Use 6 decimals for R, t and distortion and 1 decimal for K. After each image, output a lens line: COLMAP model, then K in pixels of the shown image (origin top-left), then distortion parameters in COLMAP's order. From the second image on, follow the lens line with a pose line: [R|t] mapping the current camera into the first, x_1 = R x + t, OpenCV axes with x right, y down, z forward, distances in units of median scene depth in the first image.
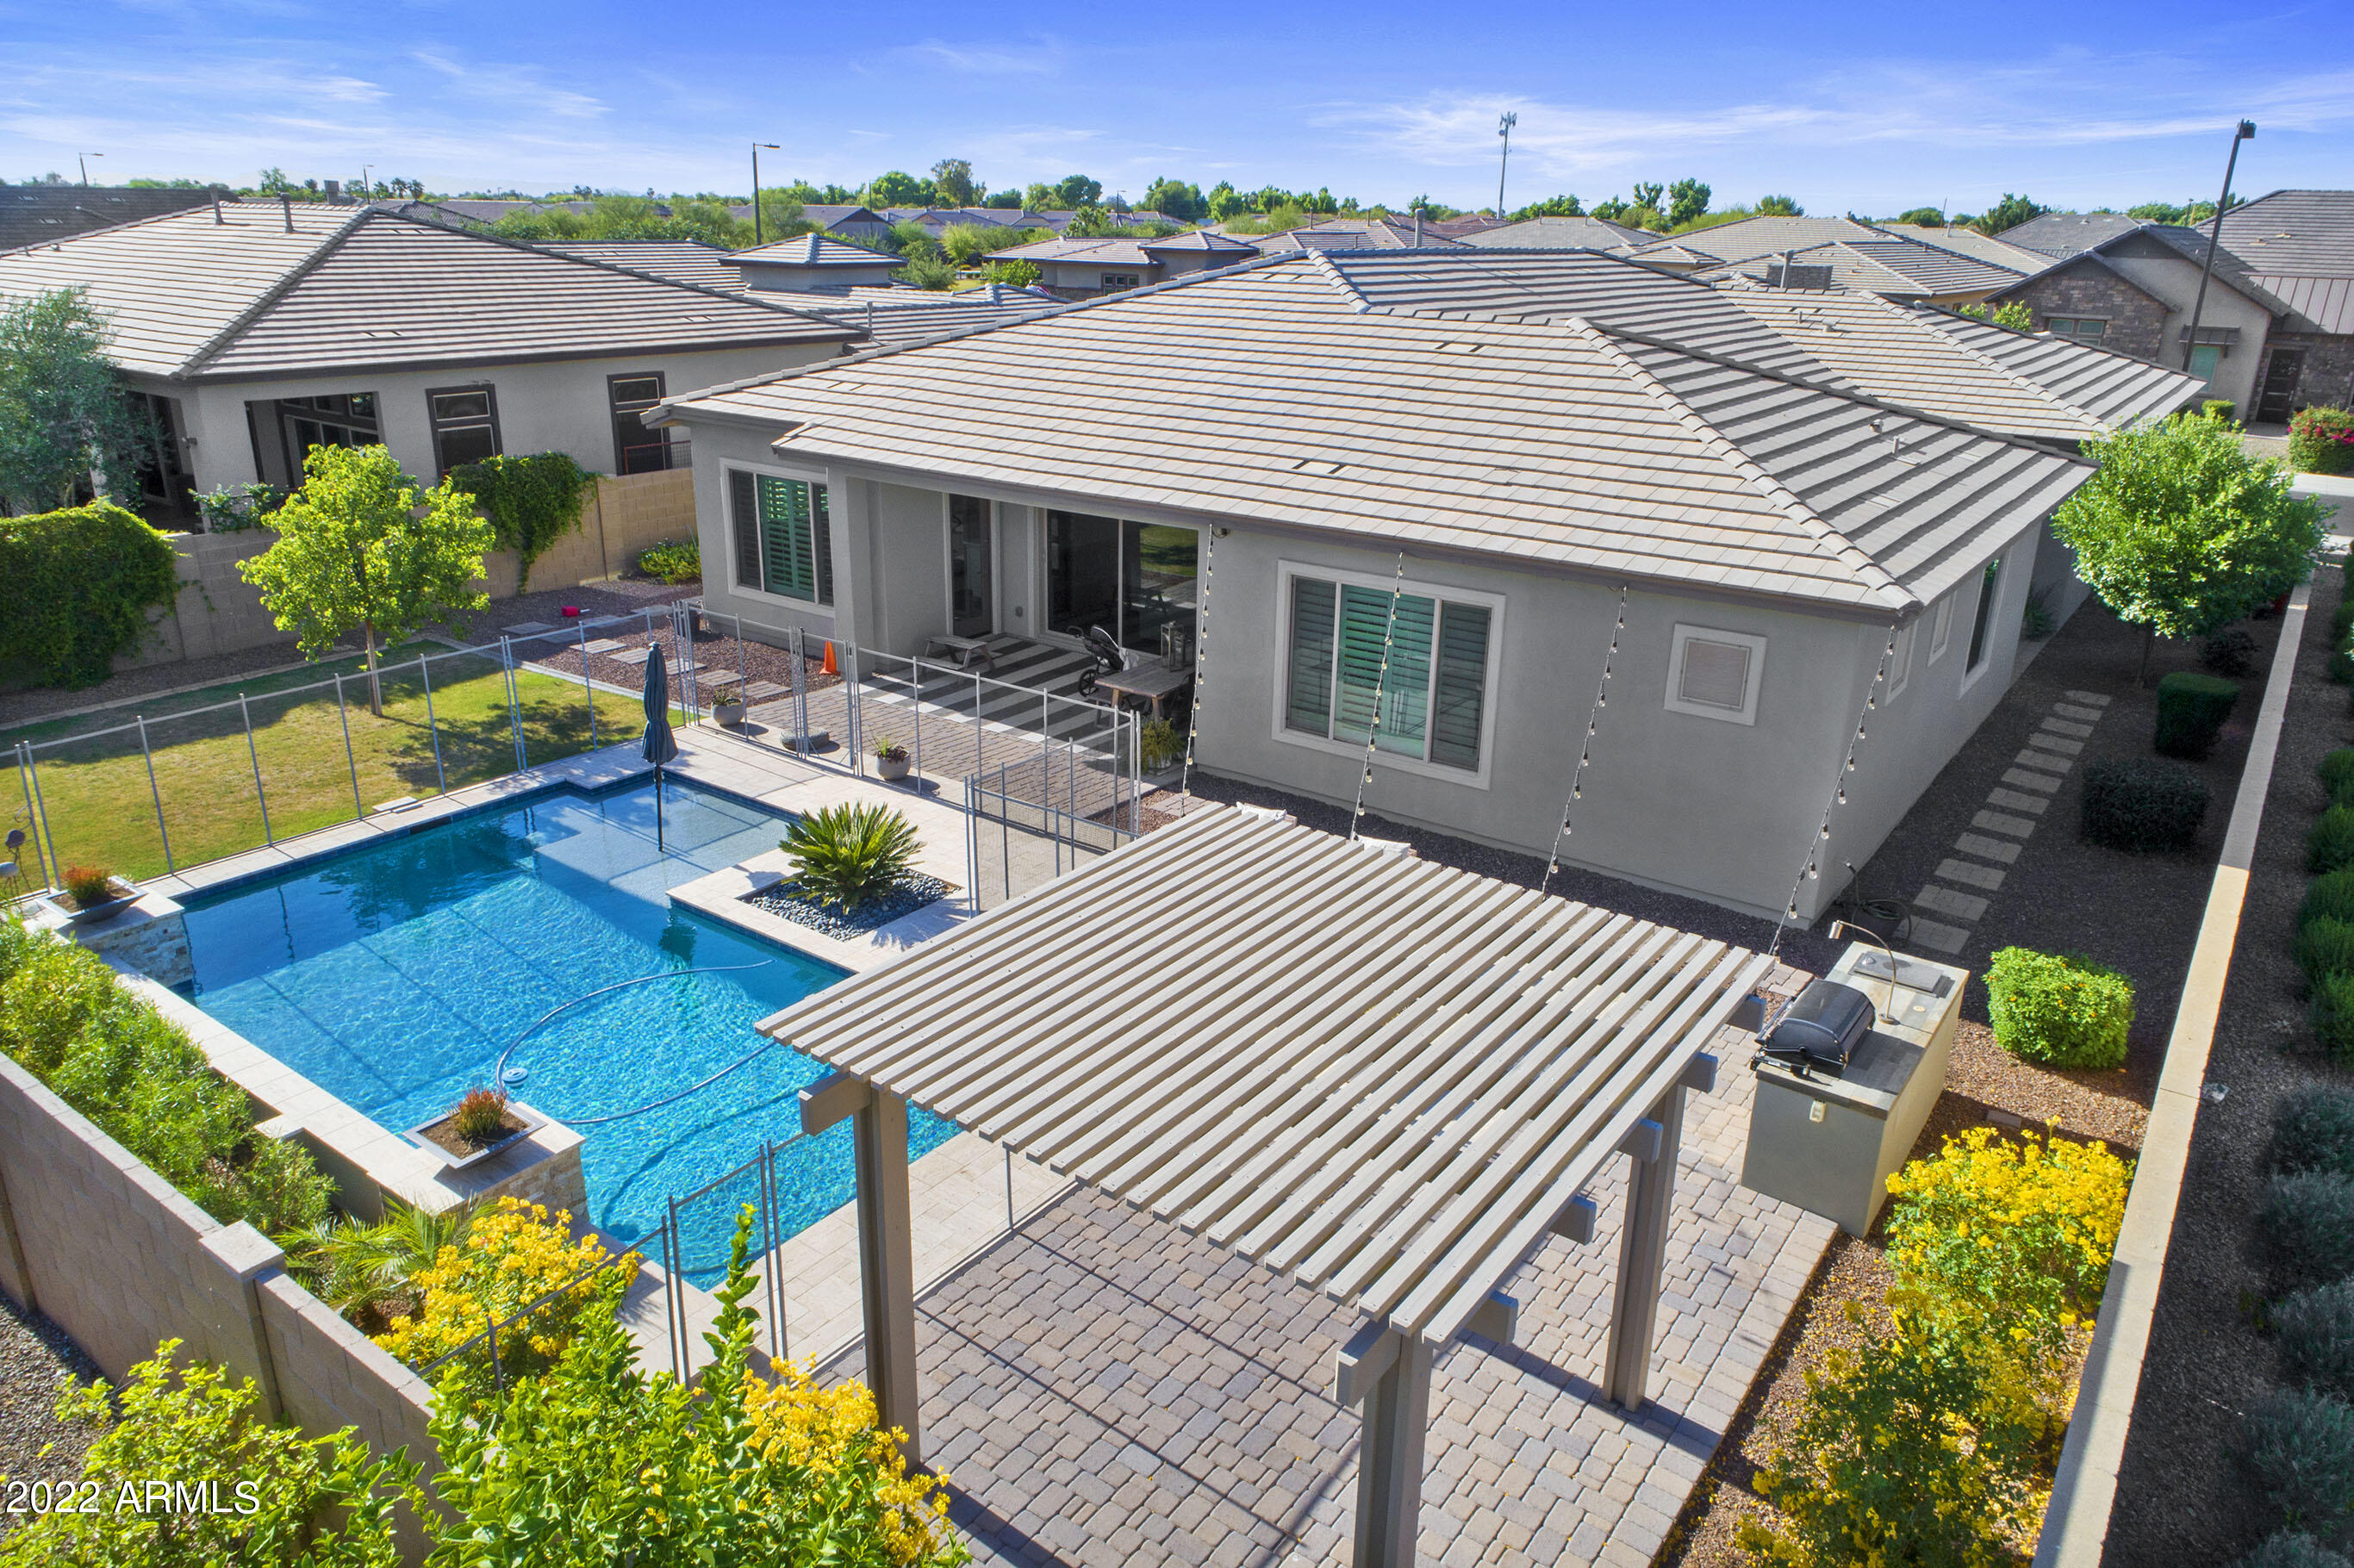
lens RADIAL K [[1573.6, 0, 1176.9], [0, 1573.6, 767.3], [0, 0, 1]] dist [-0.005818, 0.003072]
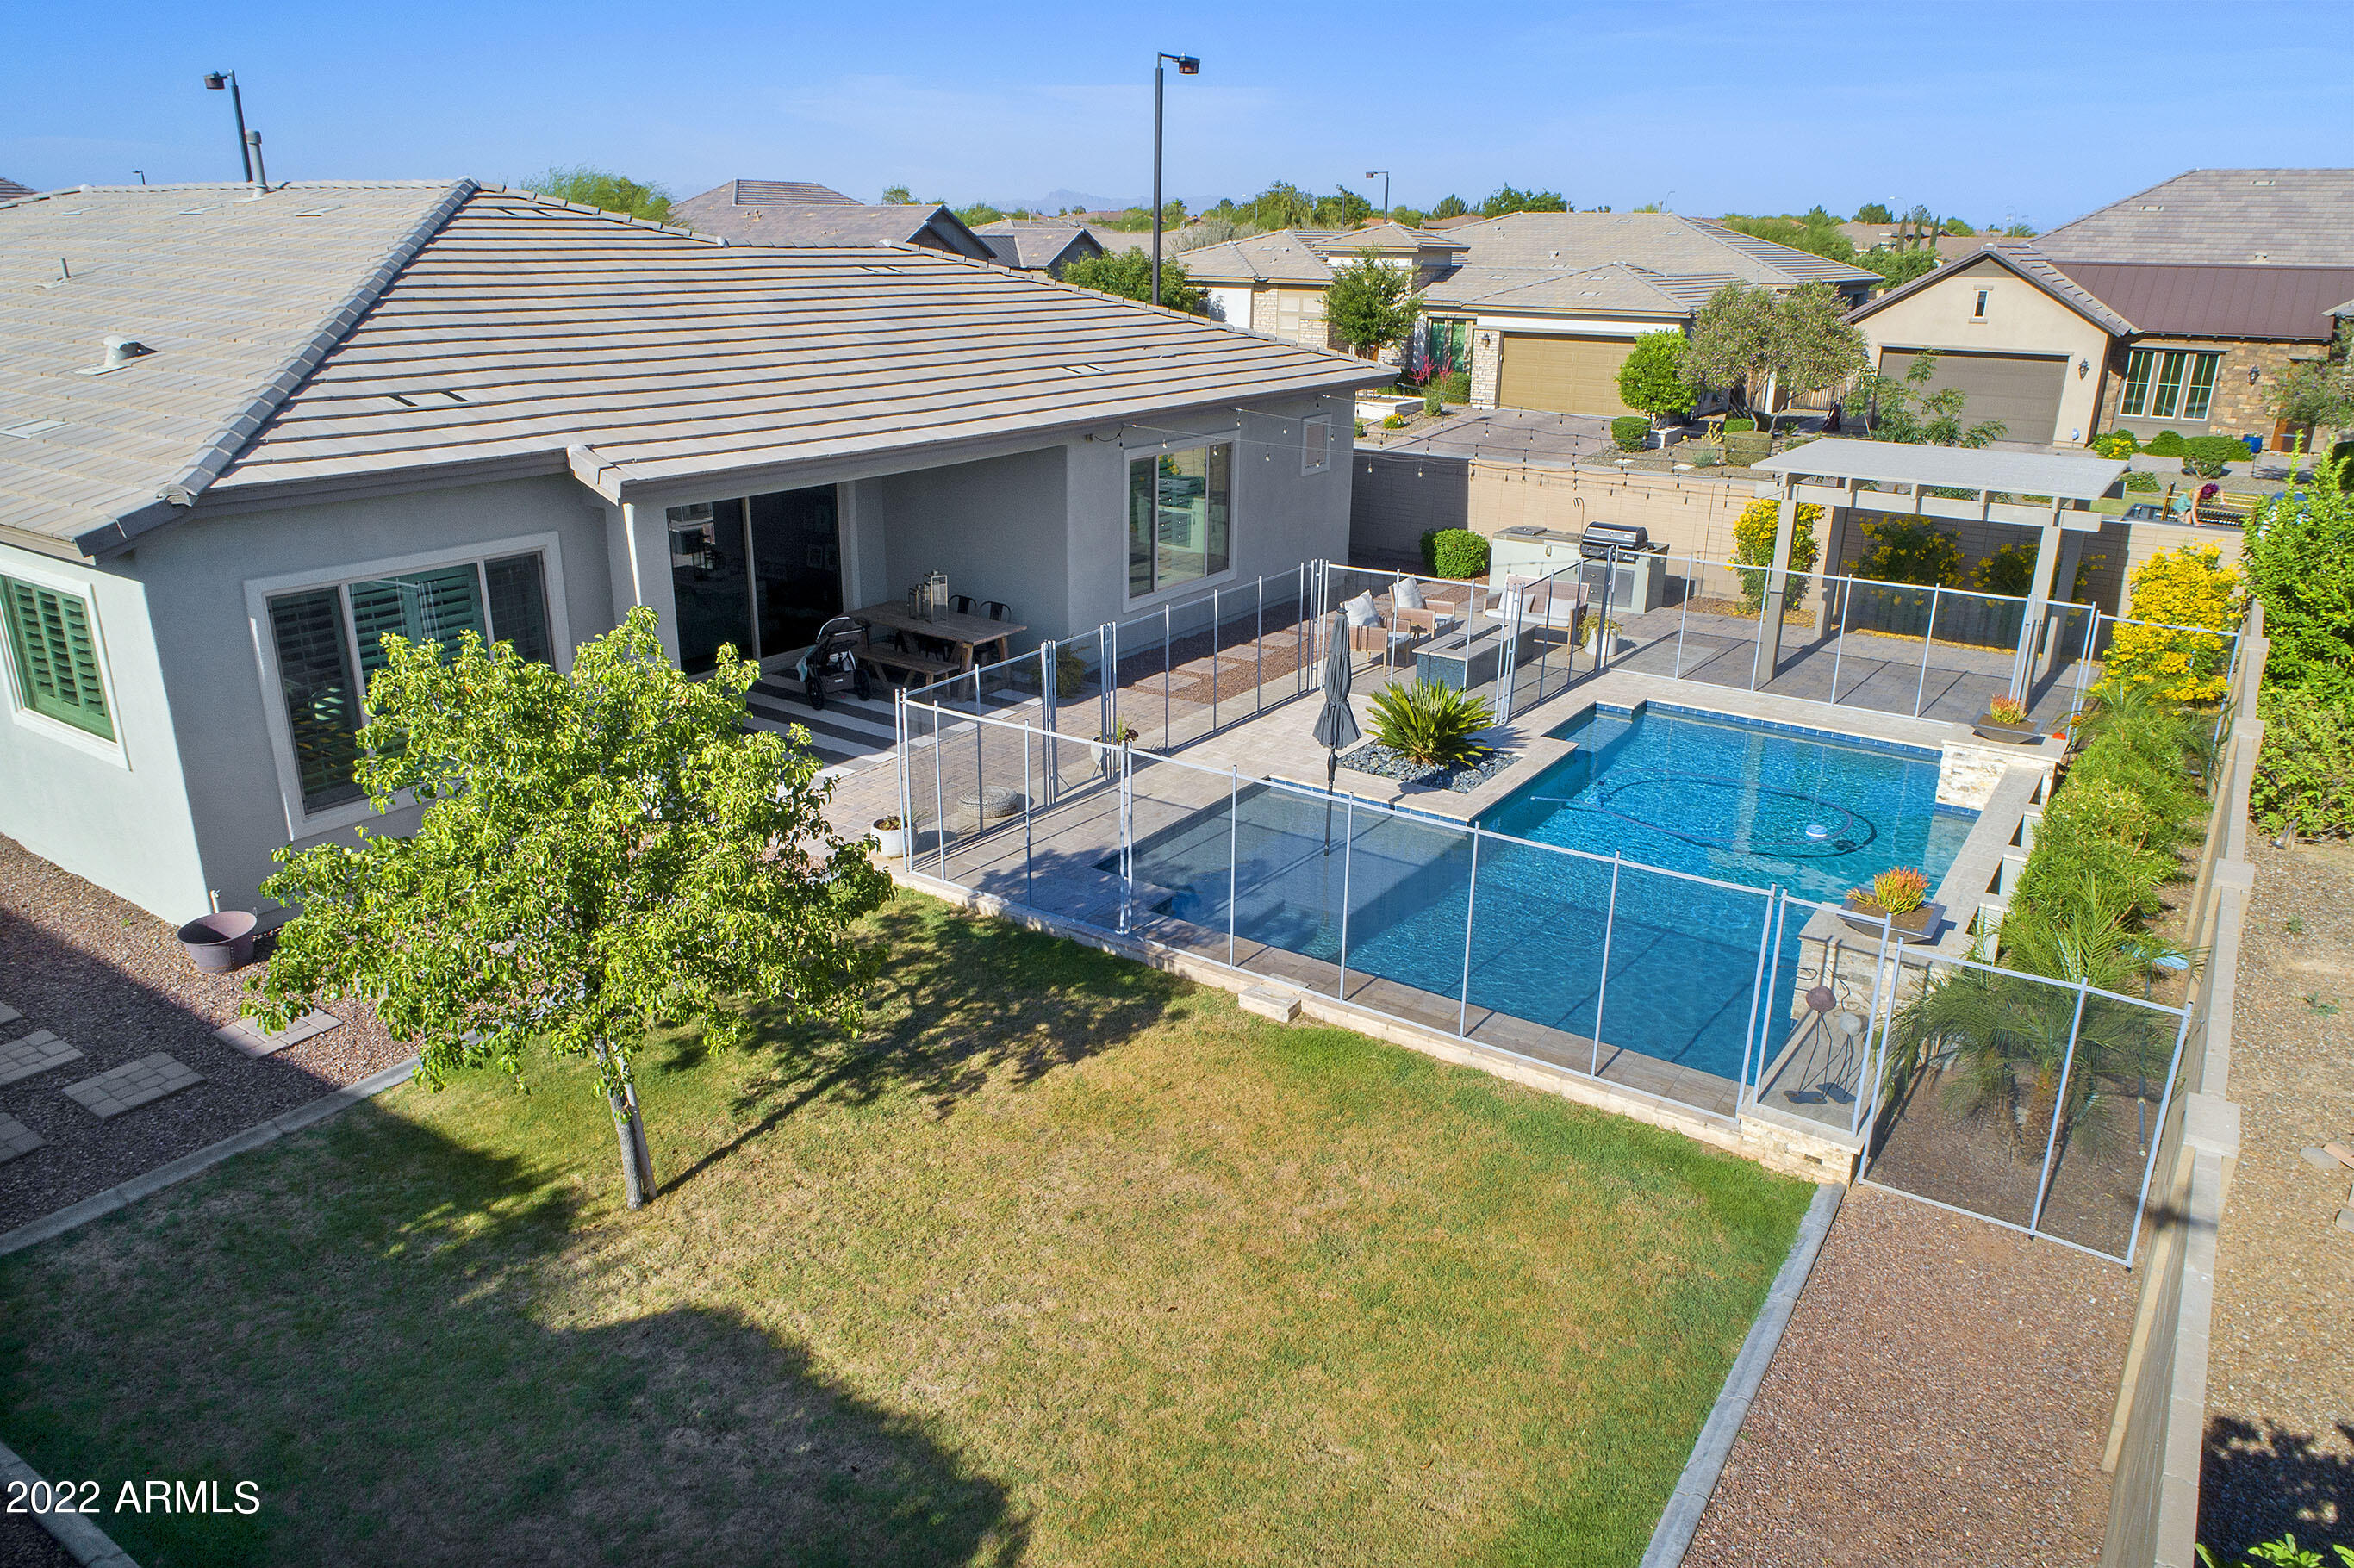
lens RADIAL K [[1573.6, 0, 1176.9], [0, 1573.6, 767.3], [0, 0, 1]] dist [-0.005818, 0.003072]
pose [[-0.035930, -0.336567, 0.940974, -0.942661], [0.322848, 0.887185, 0.329655, -0.254143], [-0.945769, 0.315636, 0.076783, 0.832303]]
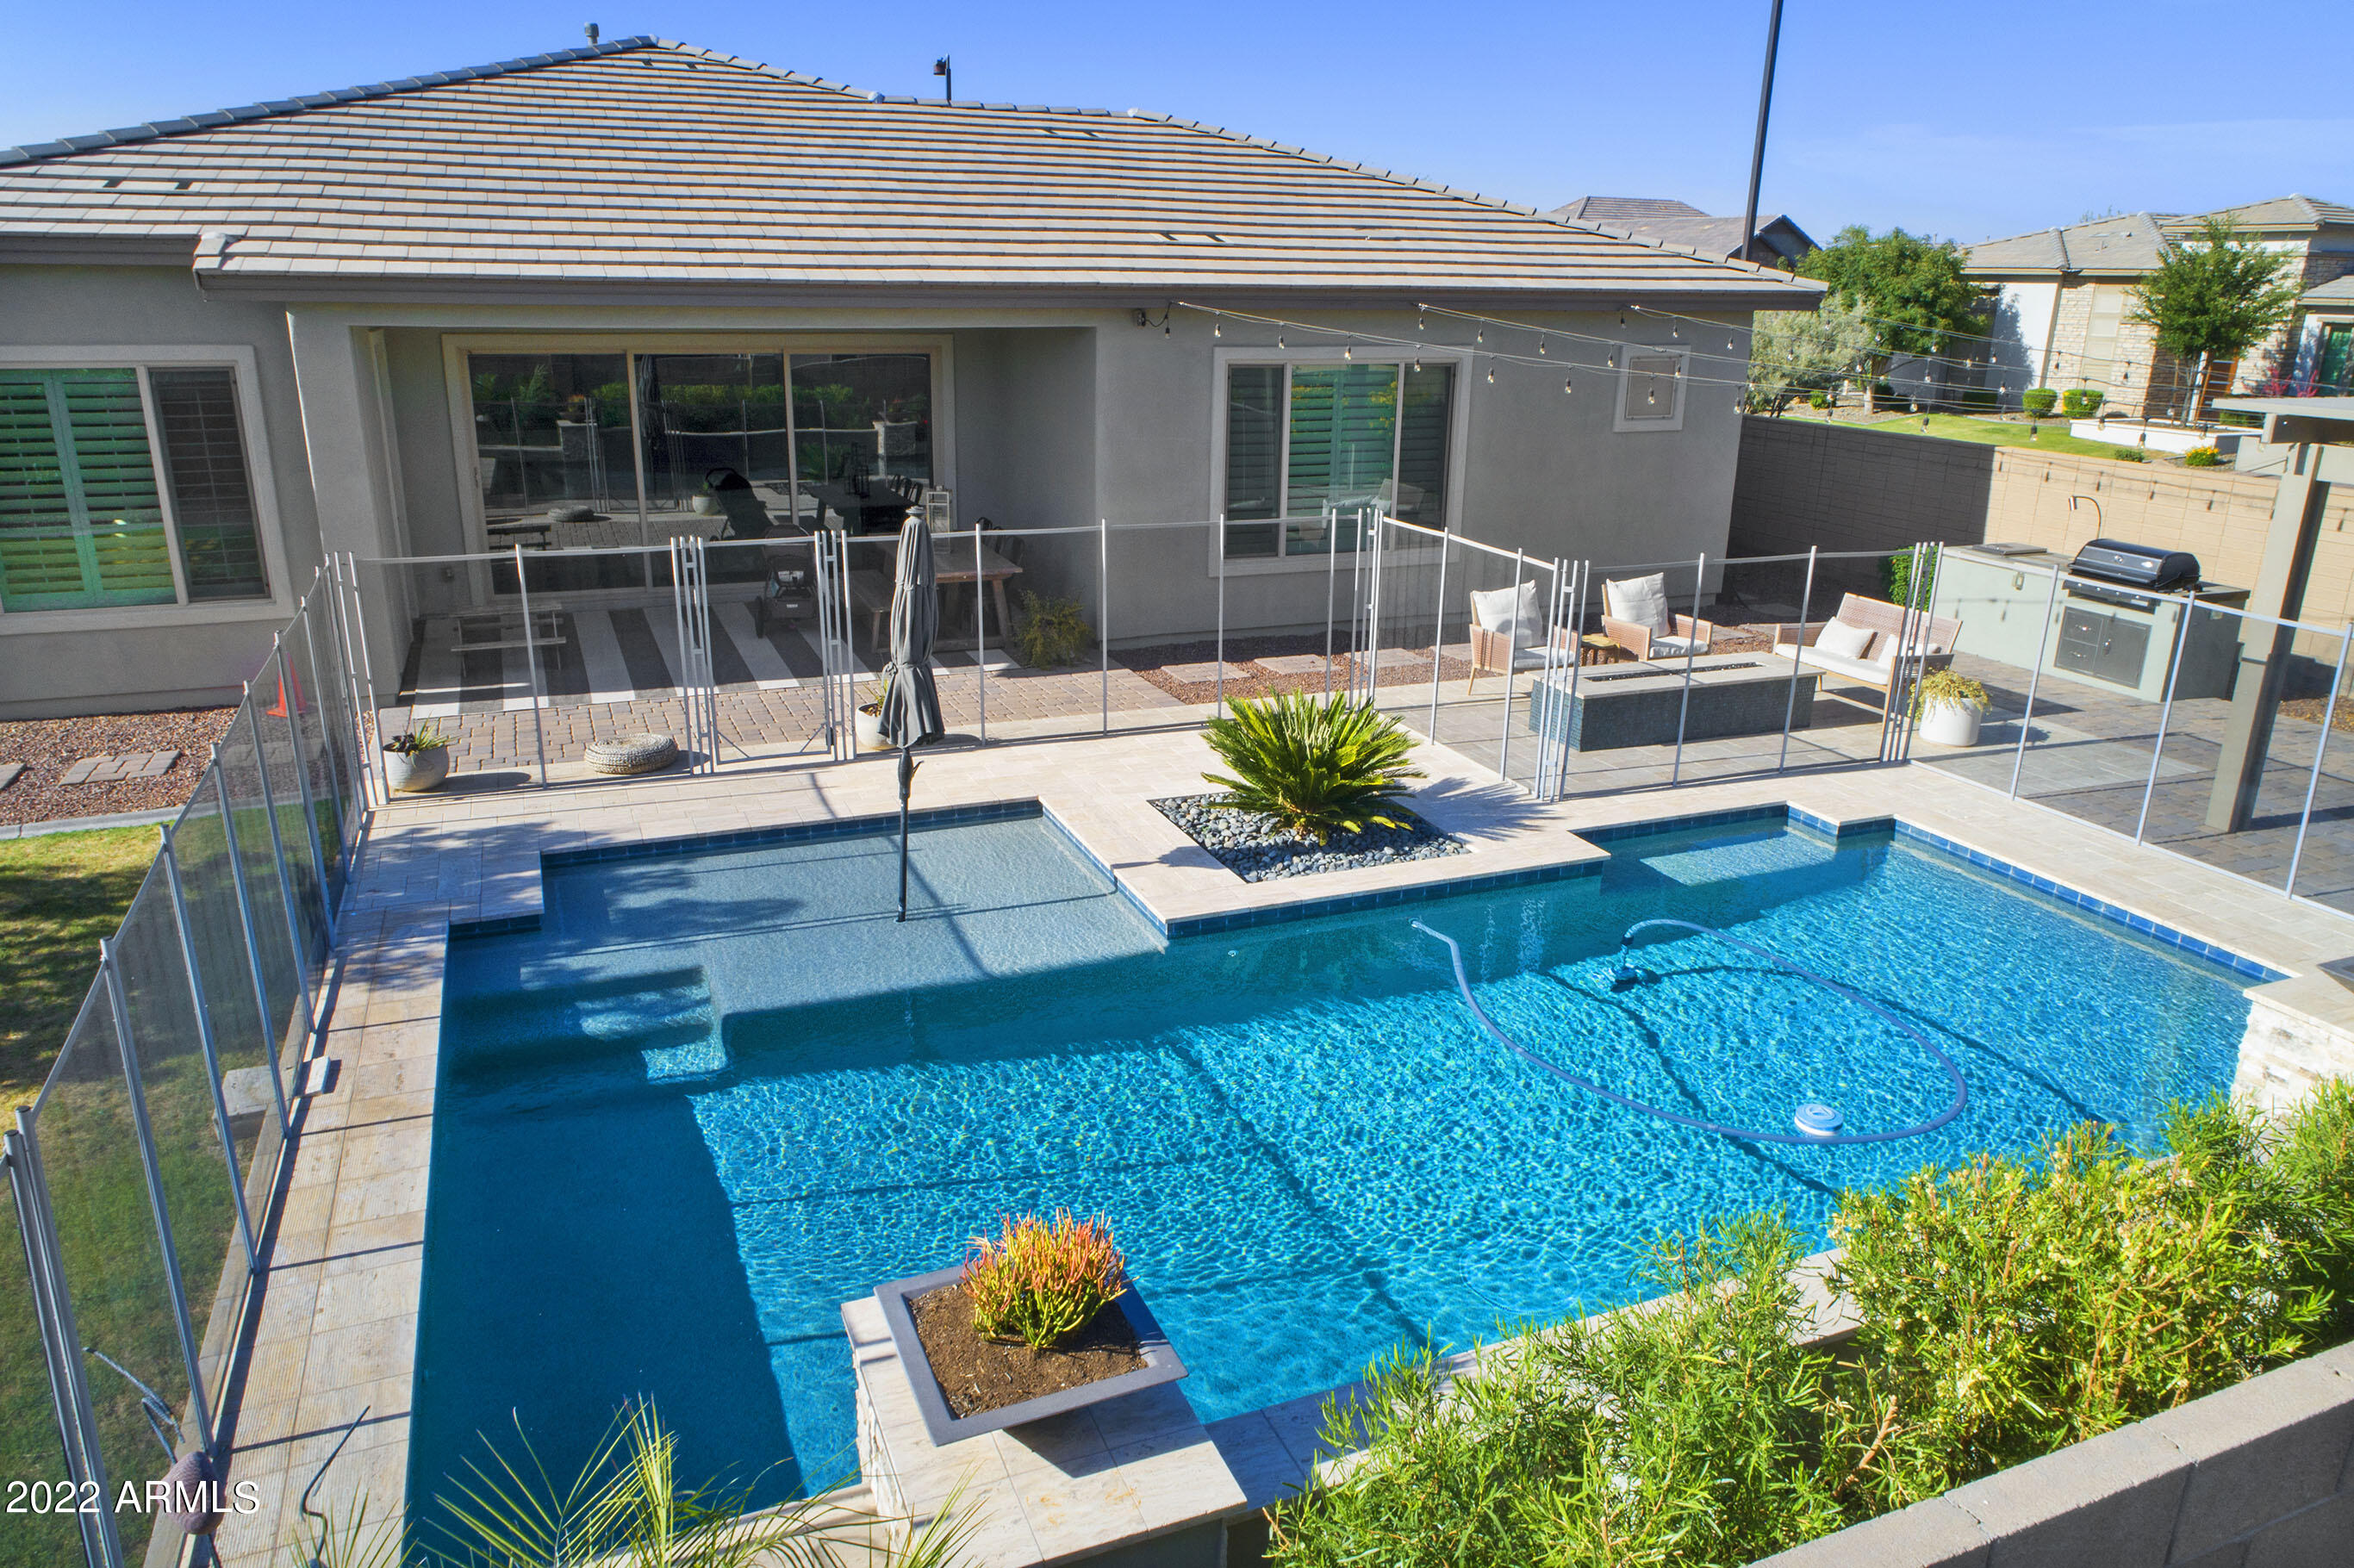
lens RADIAL K [[1573.6, 0, 1176.9], [0, 1573.6, 767.3], [0, 0, 1]] dist [-0.005818, 0.003072]
pose [[0.518462, -0.263204, 0.813585, -0.579663], [0.278491, 0.951550, 0.130367, -0.032283], [-0.808480, 0.158986, 0.566643, 0.517616]]
